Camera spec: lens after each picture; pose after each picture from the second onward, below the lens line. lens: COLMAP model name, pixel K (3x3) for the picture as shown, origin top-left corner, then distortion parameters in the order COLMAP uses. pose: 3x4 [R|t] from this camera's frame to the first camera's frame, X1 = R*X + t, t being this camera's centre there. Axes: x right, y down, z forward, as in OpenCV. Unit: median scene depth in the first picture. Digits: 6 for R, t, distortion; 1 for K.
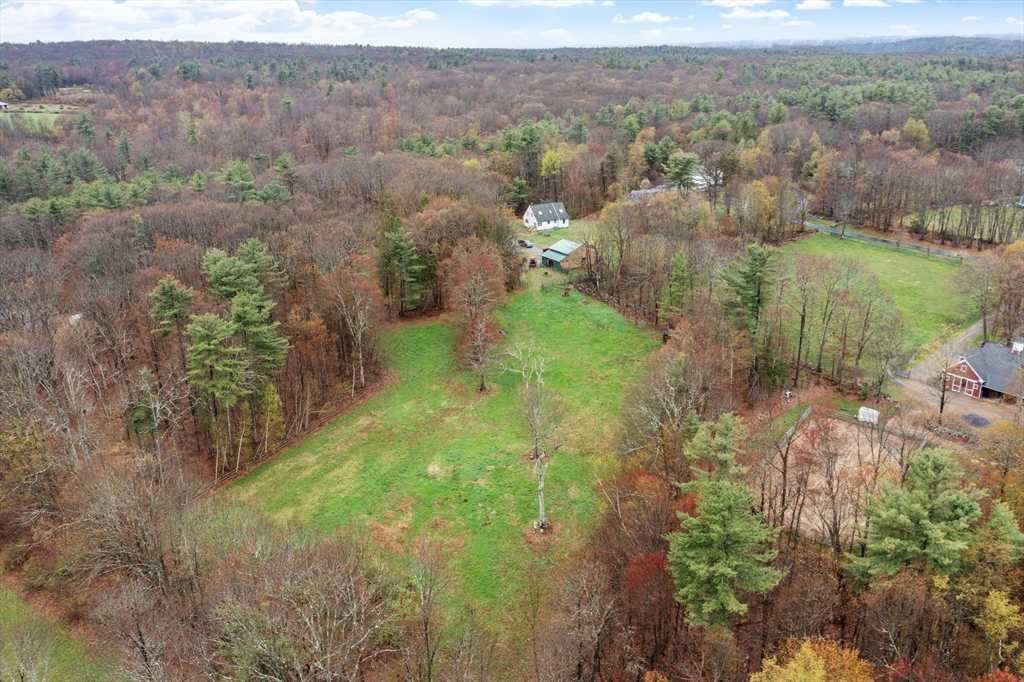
lens RADIAL K [[816.4, 0, 512.0], [0, 816.4, 341.0], [0, 0, 1]] dist [-0.008646, 0.007232]
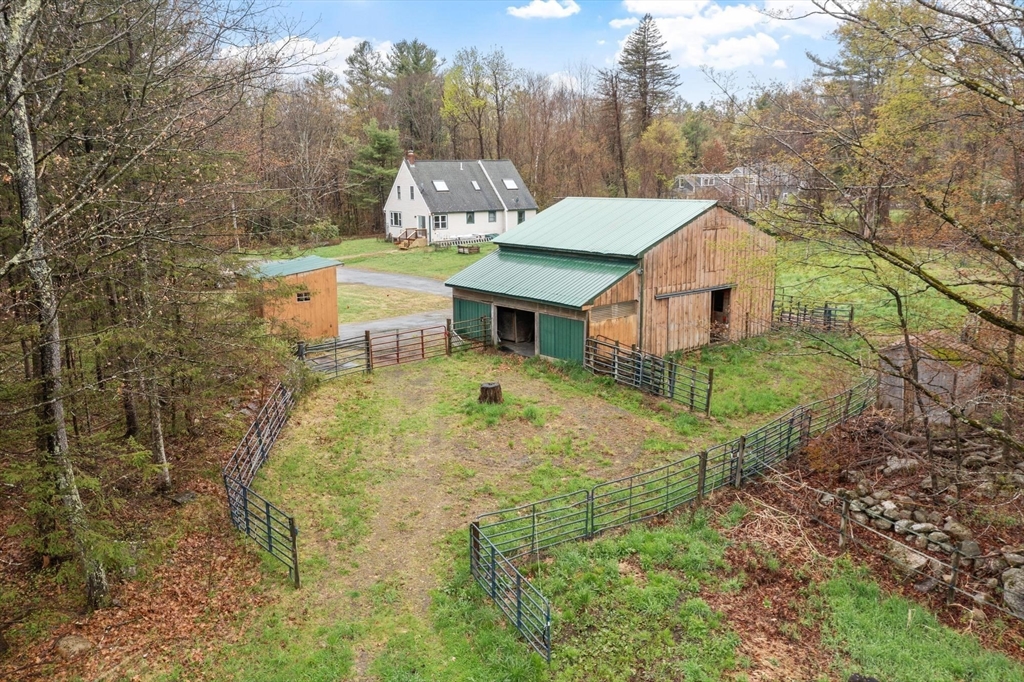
lens RADIAL K [[816.4, 0, 512.0], [0, 816.4, 341.0], [0, 0, 1]] dist [-0.008646, 0.007232]
pose [[0.993295, -0.021824, 0.113533, 0.025891], [0.037658, 0.989540, -0.139257, -0.061347], [-0.109306, 0.142599, 0.983726, 0.729414]]
